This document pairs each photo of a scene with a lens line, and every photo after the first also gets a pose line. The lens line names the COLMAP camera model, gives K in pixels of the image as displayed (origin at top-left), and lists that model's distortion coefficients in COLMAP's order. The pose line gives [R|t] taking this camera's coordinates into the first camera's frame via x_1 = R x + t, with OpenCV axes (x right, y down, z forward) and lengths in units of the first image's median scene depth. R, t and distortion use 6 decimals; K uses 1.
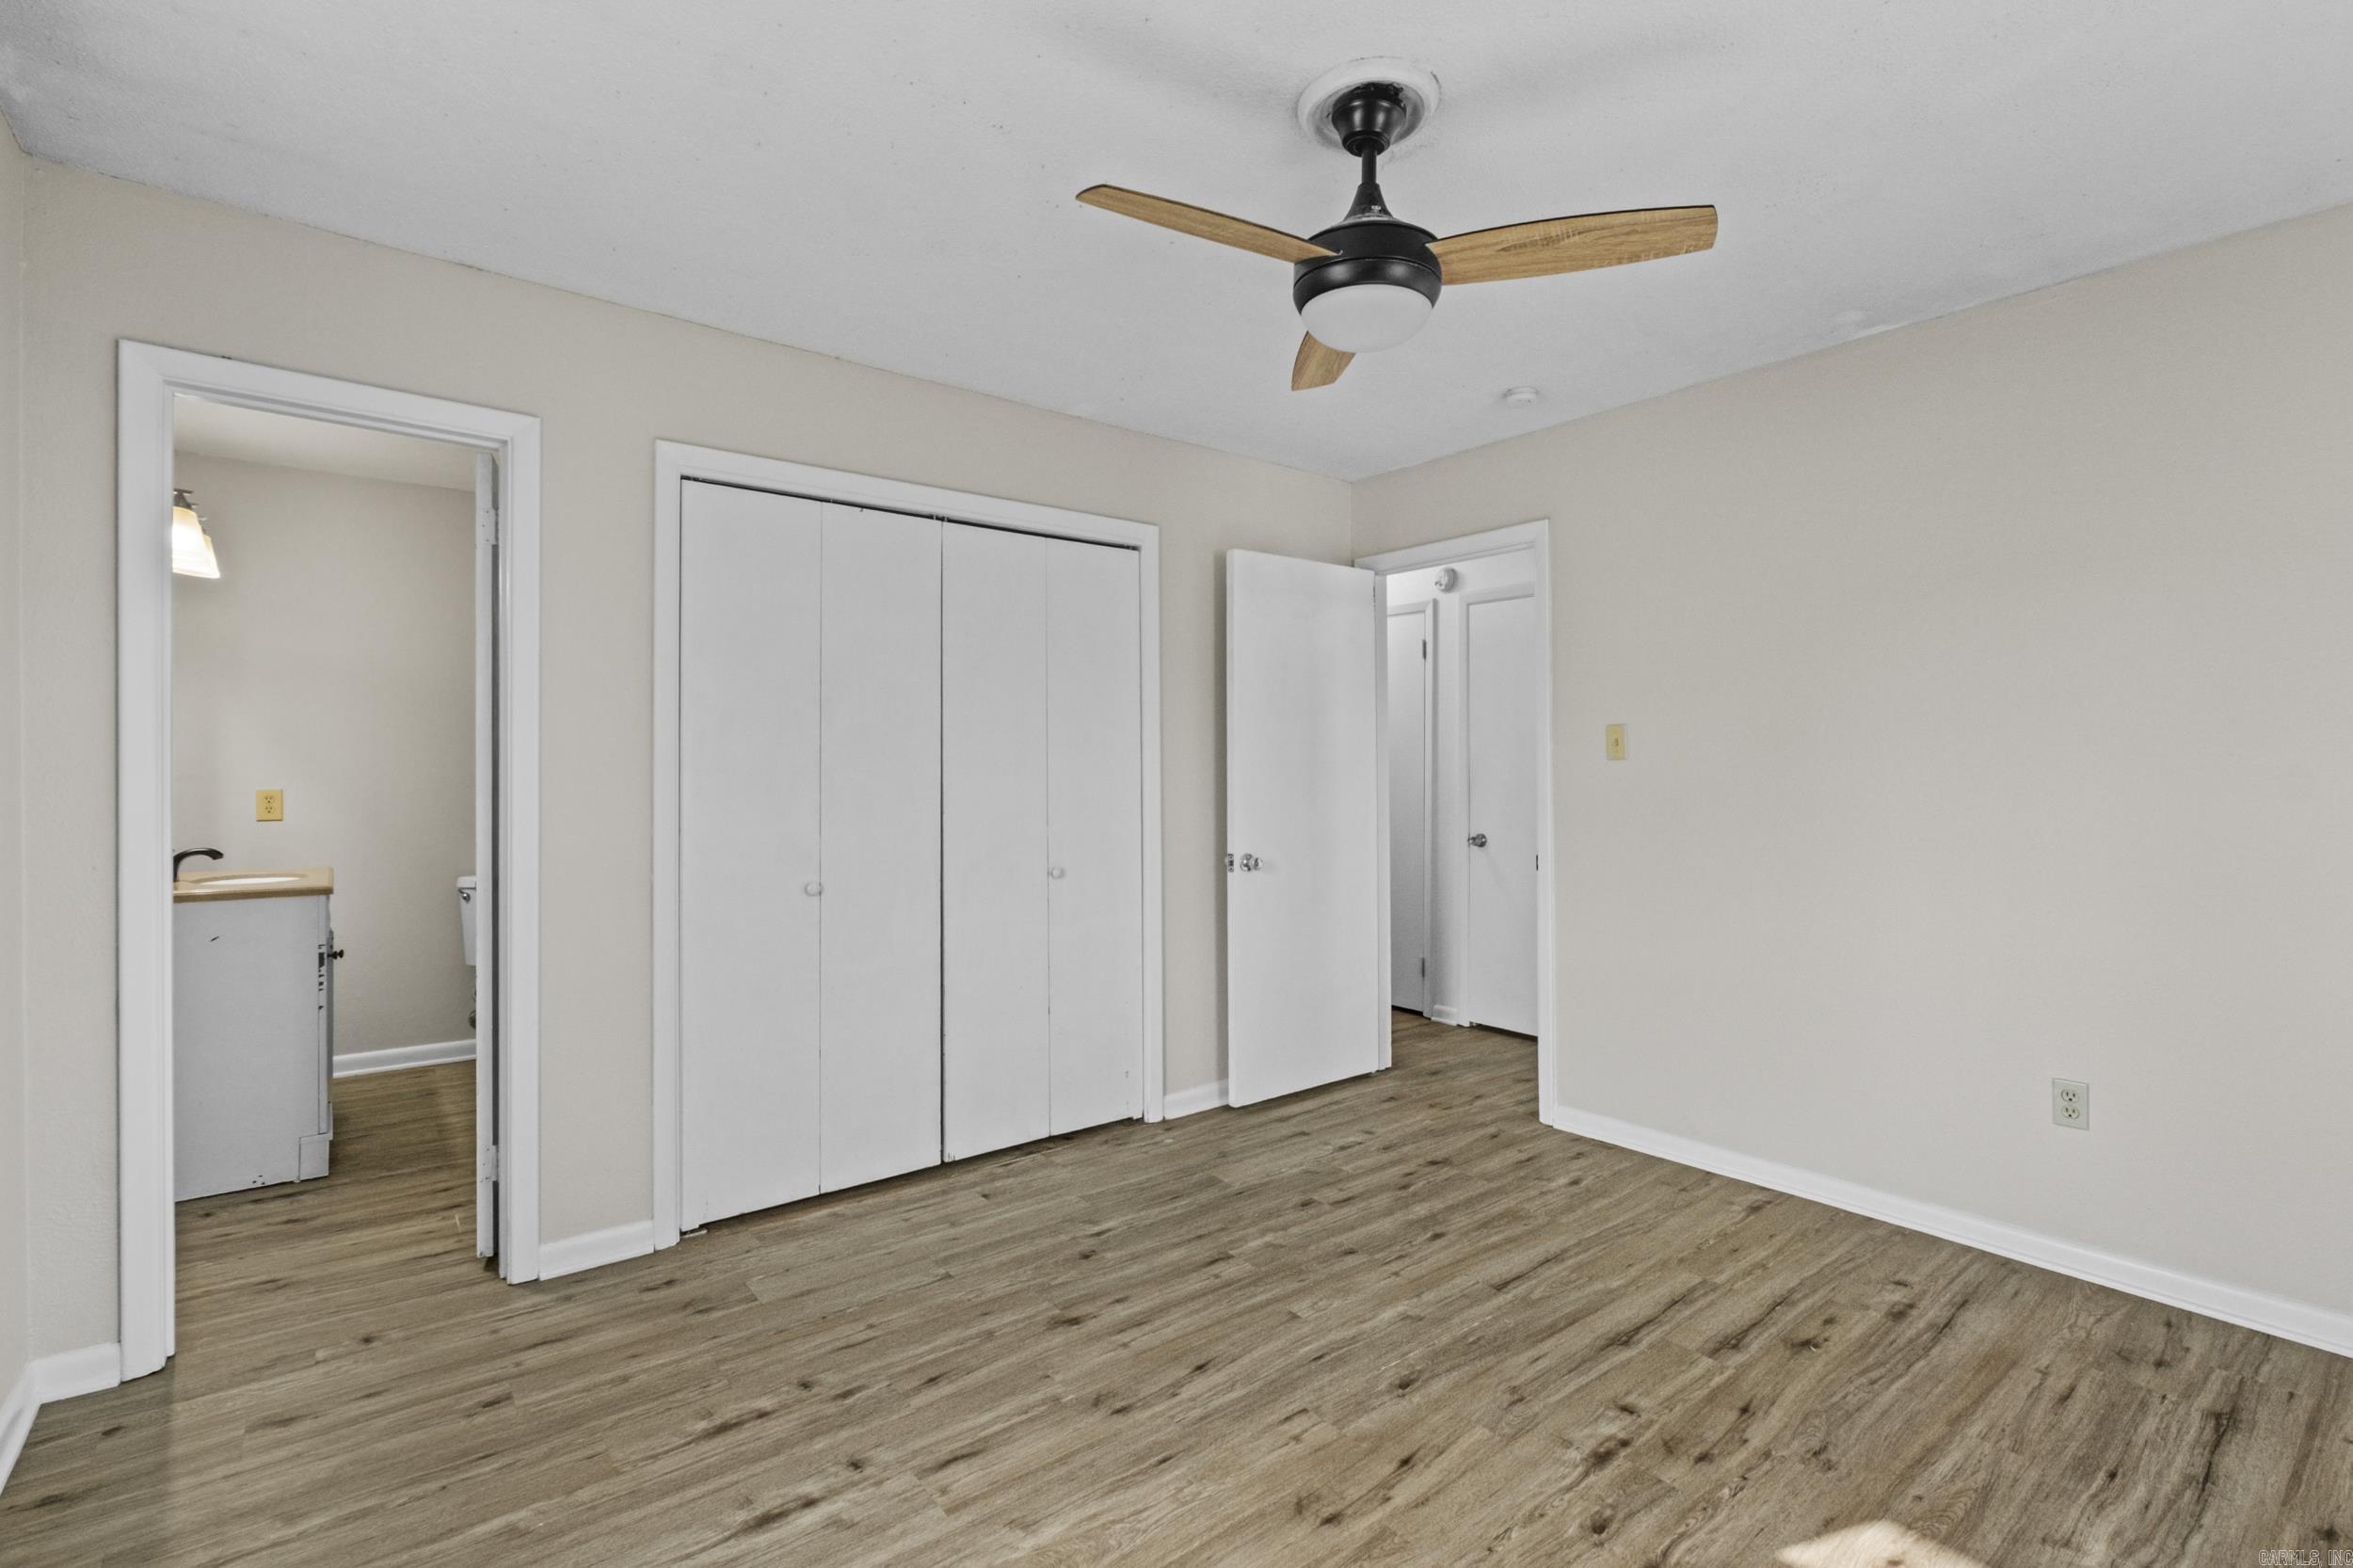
lens RADIAL K [[1036.5, 0, 1176.6], [0, 1036.5, 774.5], [0, 0, 1]] dist [-0.009529, 0.000681]
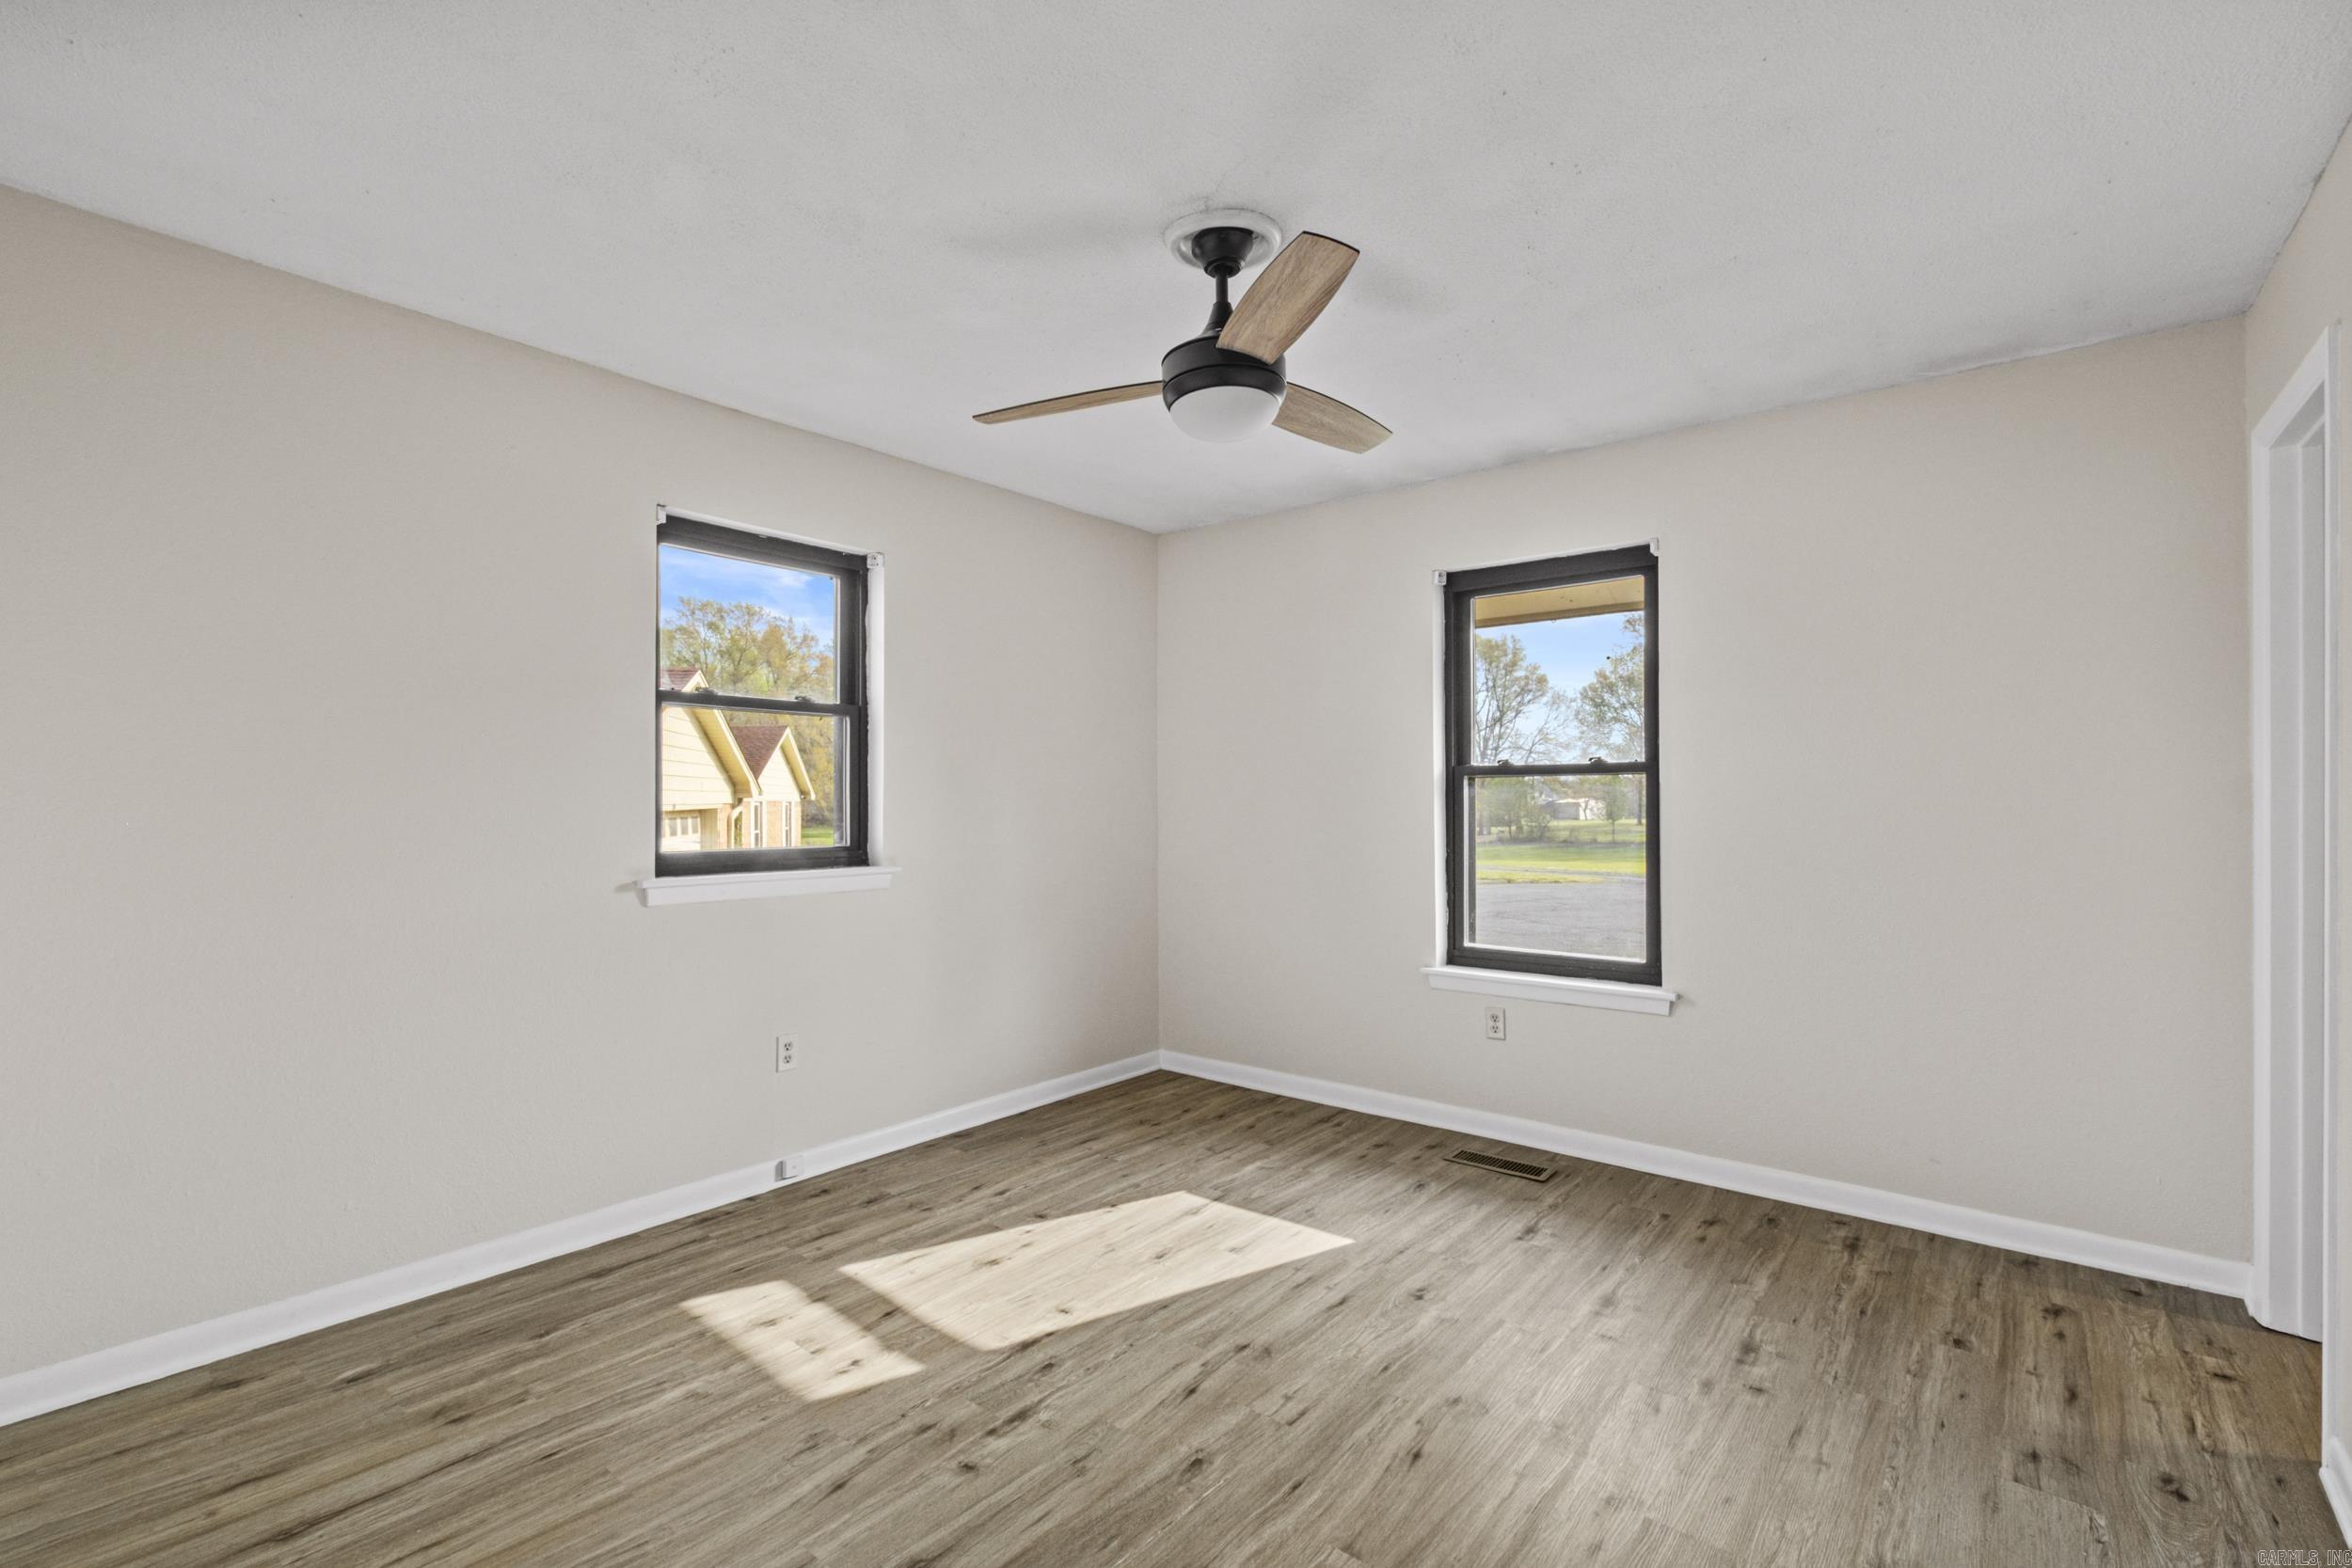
lens RADIAL K [[1036.0, 0, 1176.4], [0, 1036.0, 790.2], [0, 0, 1]] dist [-0.009529, 0.000681]
pose [[-0.973179, 0.000076, -0.230051, 0.473078], [0.000348, 0.999999, -0.001141, -0.009607], [0.230051, -0.001191, -0.973178, 1.990104]]
